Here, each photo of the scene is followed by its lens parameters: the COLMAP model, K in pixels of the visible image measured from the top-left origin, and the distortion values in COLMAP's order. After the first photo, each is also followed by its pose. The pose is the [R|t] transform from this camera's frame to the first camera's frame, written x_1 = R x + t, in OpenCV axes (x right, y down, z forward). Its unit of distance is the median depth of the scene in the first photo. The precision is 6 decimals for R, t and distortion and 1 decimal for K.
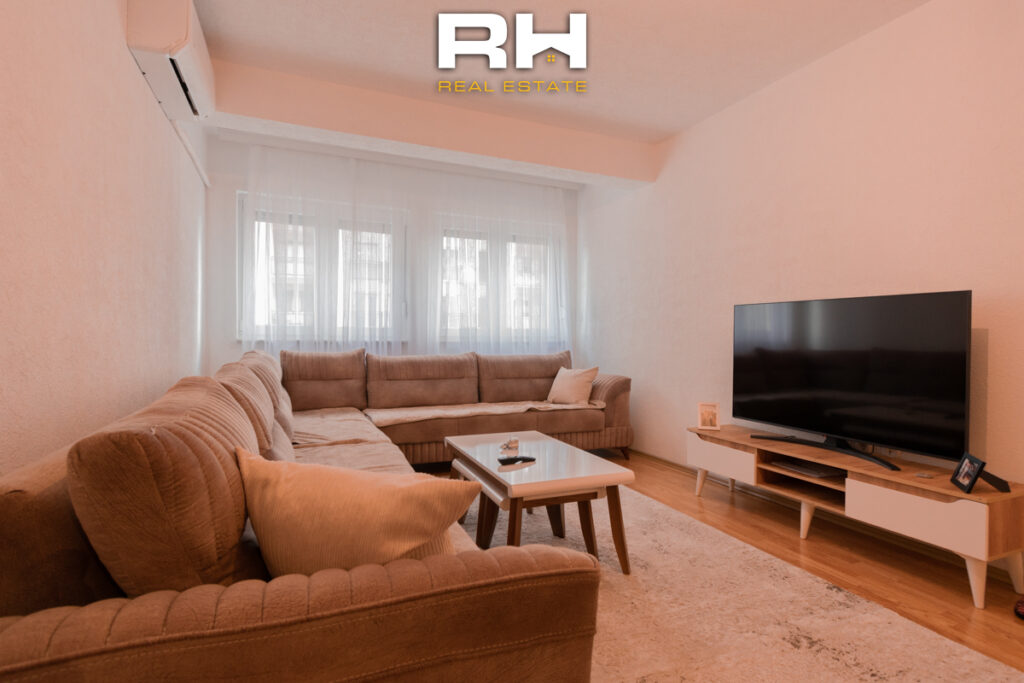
lens RADIAL K [[512.3, 0, 516.7], [0, 512.3, 341.5], [0, 0, 1]] dist [0.004655, -0.000488]
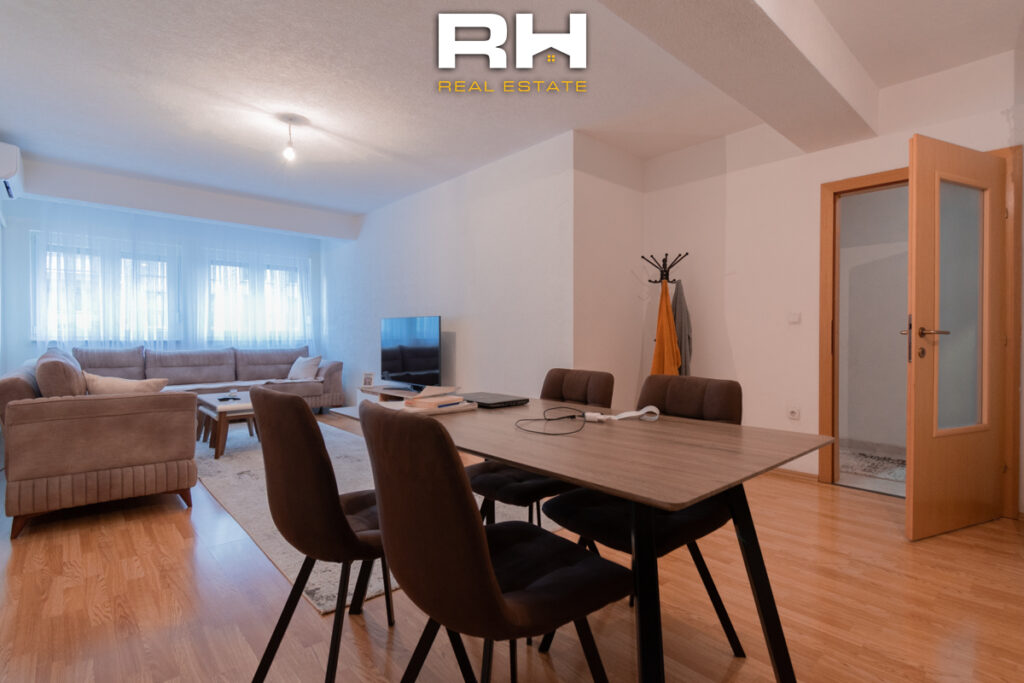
lens RADIAL K [[494.8, 0, 515.3], [0, 494.8, 340.6], [0, 0, 1]] dist [-0.000363, -0.000232]
pose [[0.944886, -0.009489, 0.327261, 0.228719], [0.009373, 0.999954, 0.001934, 0.006305], [-0.327264, 0.001240, 0.944932, -0.635610]]
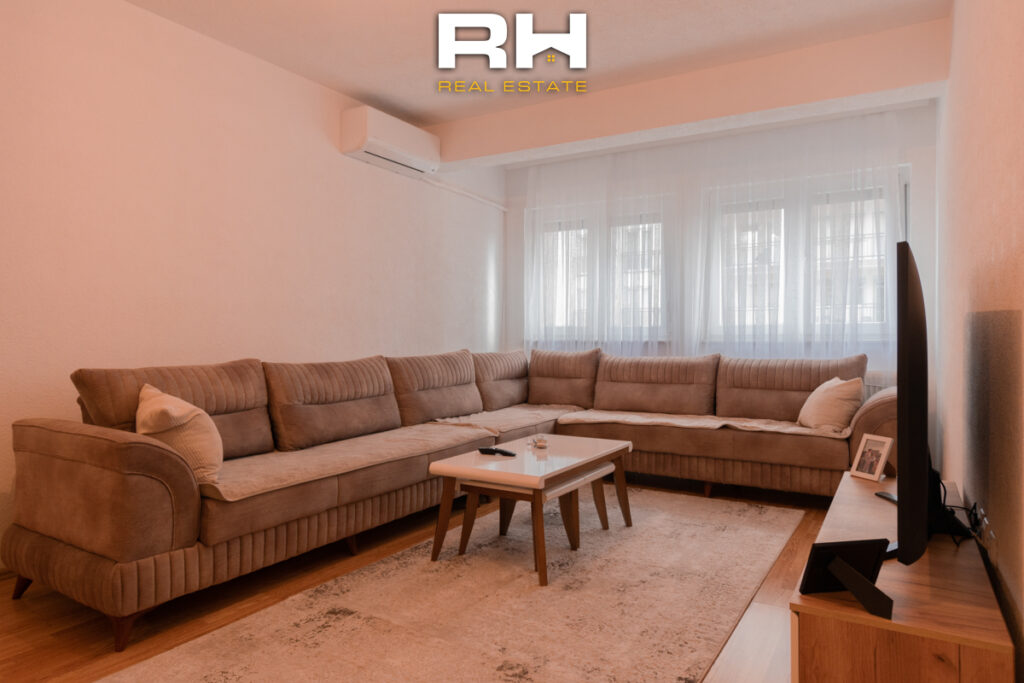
lens RADIAL K [[647.6, 0, 515.5], [0, 647.6, 342.1], [0, 0, 1]] dist [0.003480, 0.001667]
pose [[0.584261, -0.000750, -0.811565, 0.600071], [-0.001168, 0.999998, -0.001766, 0.004016], [0.811565, 0.001980, 0.584259, 0.136413]]
